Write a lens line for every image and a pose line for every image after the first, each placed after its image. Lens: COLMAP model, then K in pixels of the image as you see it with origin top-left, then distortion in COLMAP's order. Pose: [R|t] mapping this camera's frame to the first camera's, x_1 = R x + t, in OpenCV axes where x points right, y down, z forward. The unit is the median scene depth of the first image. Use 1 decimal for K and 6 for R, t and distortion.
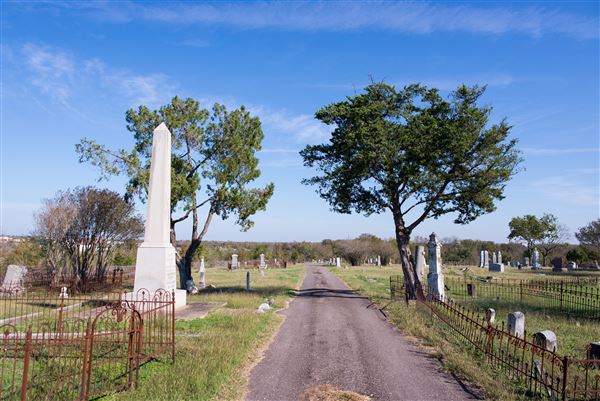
lens RADIAL K [[419.7, 0, 300.0], [0, 419.7, 200.5], [0, 0, 1]] dist [-0.049883, 0.002183]
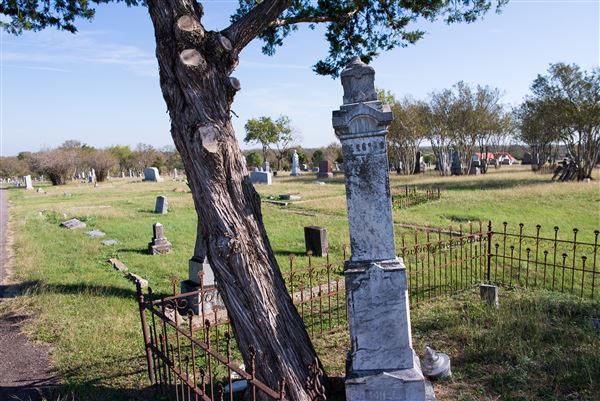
lens RADIAL K [[419.7, 0, 300.0], [0, 419.7, 200.5], [0, 0, 1]] dist [-0.049883, 0.002183]
pose [[0.797705, -0.102754, 0.594229, 0.150649], [-0.028255, 0.977926, 0.207032, 0.090204], [-0.602386, -0.181940, 0.777193, 0.741758]]
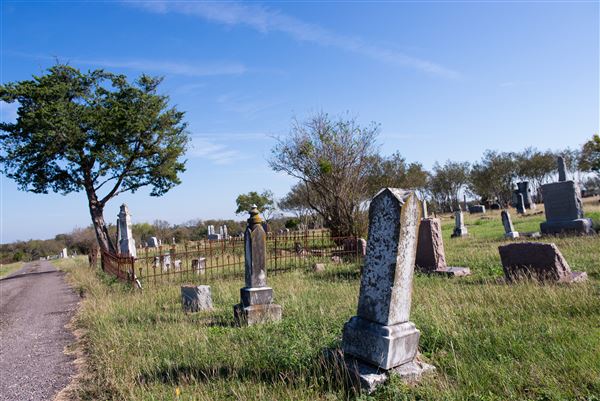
lens RADIAL K [[424.0, 0, 300.0], [0, 424.0, 200.5], [0, 0, 1]] dist [-0.041681, 0.003463]
pose [[0.832213, -0.065862, 0.550530, 0.078616], [0.046074, 0.997700, 0.049710, 0.029076], [-0.552538, -0.016004, 0.833334, -0.185846]]
